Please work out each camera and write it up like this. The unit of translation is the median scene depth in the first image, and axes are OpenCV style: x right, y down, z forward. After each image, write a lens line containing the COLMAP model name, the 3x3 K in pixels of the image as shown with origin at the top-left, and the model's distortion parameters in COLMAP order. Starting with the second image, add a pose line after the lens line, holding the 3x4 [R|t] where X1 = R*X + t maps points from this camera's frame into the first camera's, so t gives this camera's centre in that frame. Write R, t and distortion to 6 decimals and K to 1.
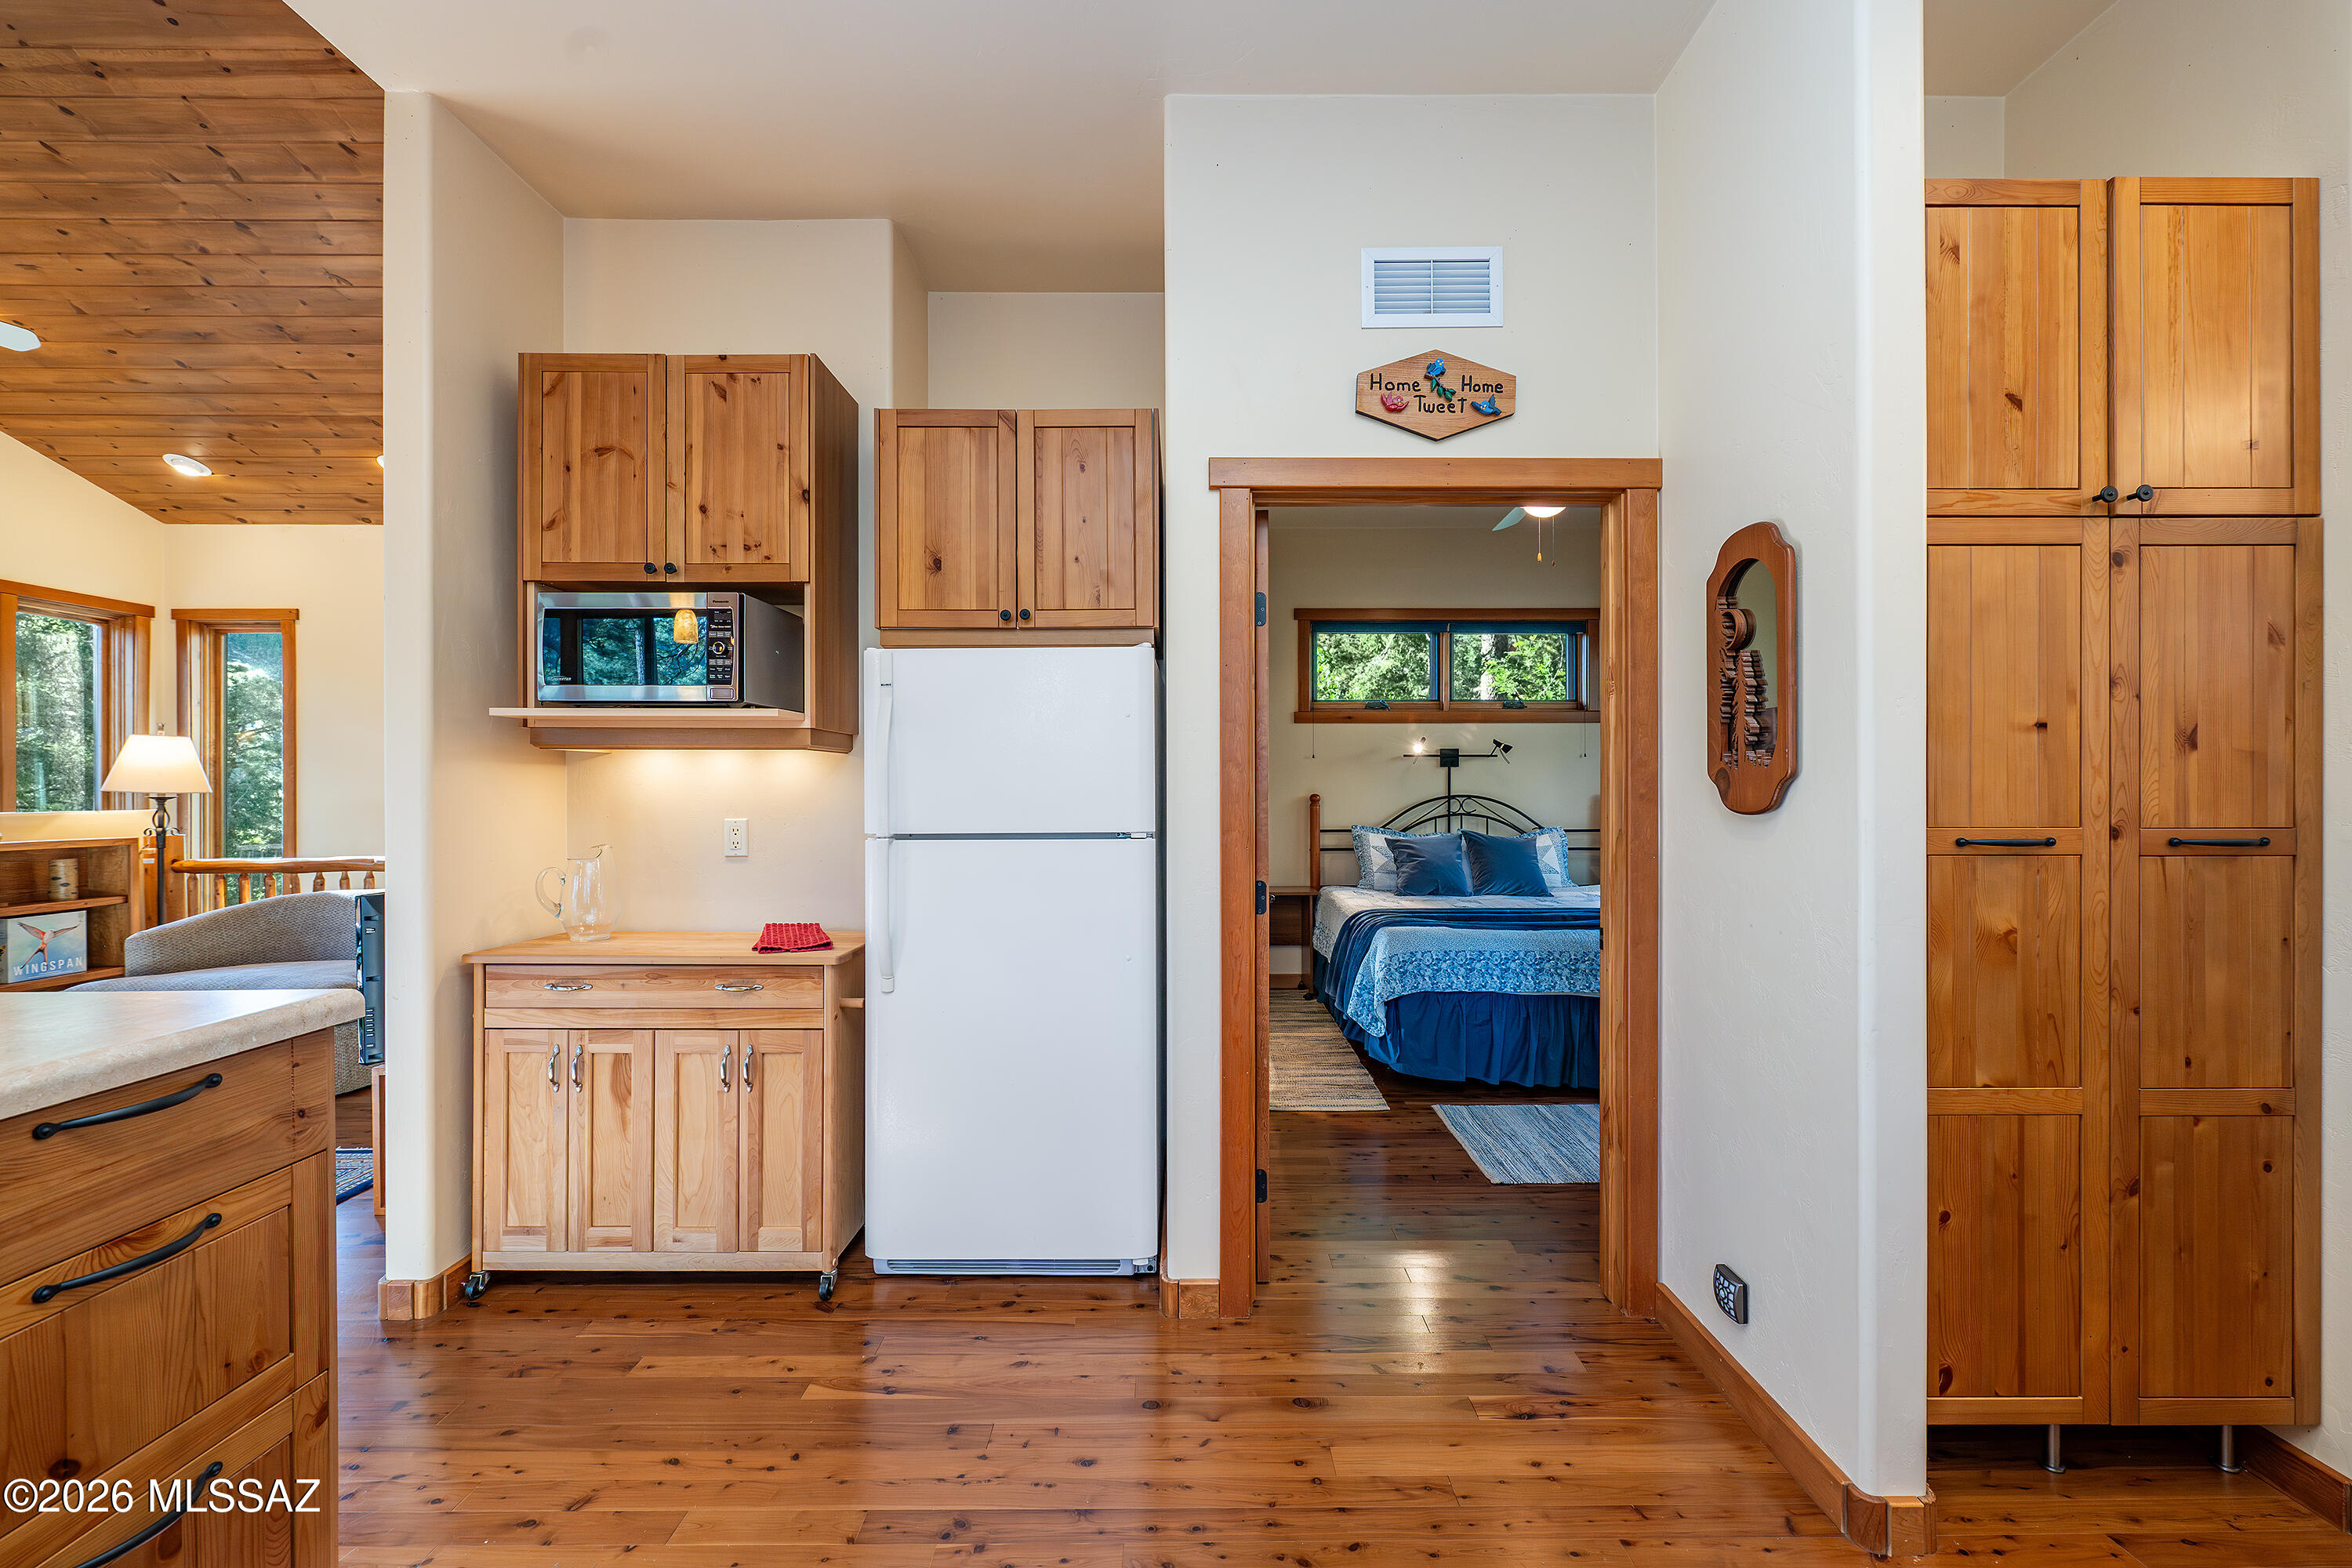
lens RADIAL K [[930.2, 0, 1180.5], [0, 930.2, 791.7], [0, 0, 1]] dist [-0.000578, 0.000228]
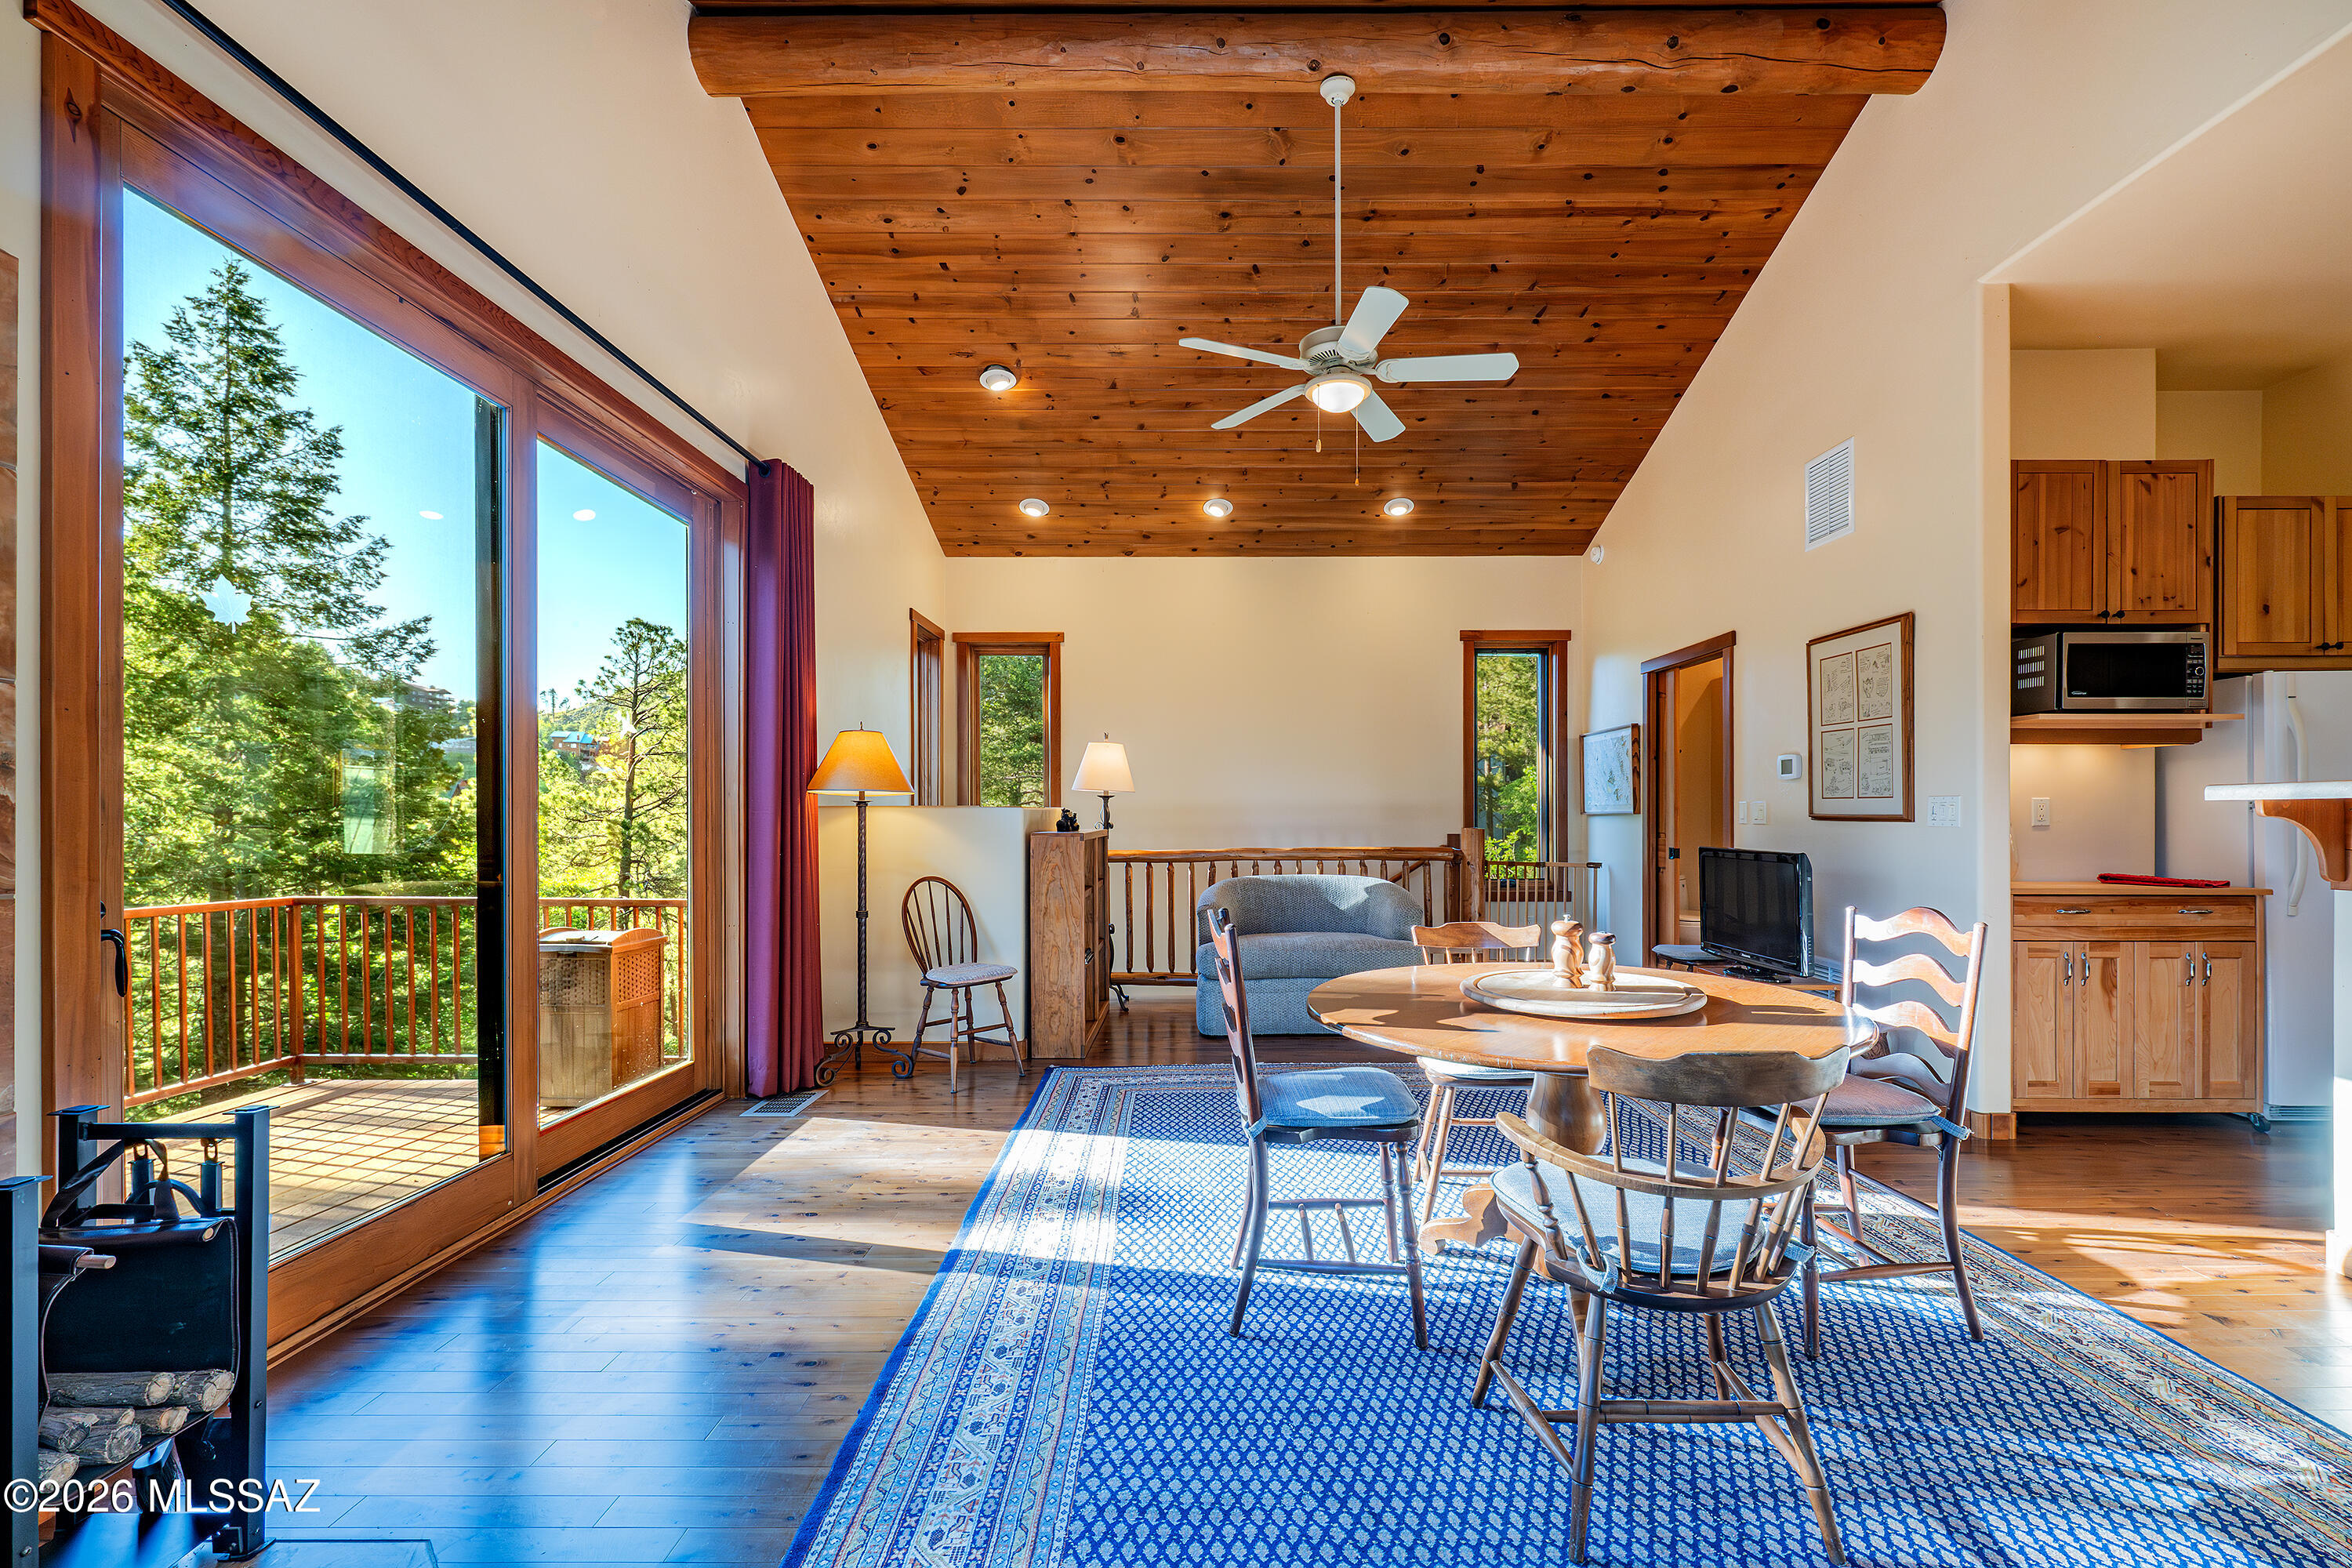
lens RADIAL K [[1003.9, 0, 1194.6], [0, 1003.9, 821.0], [0, 0, 1]] dist [-0.001961, -0.000156]
pose [[0.999968, -0.003228, -0.007262, -1.909567], [0.003277, 0.999972, 0.006787, 0.055475], [0.007240, -0.006810, 0.999951, -0.512767]]
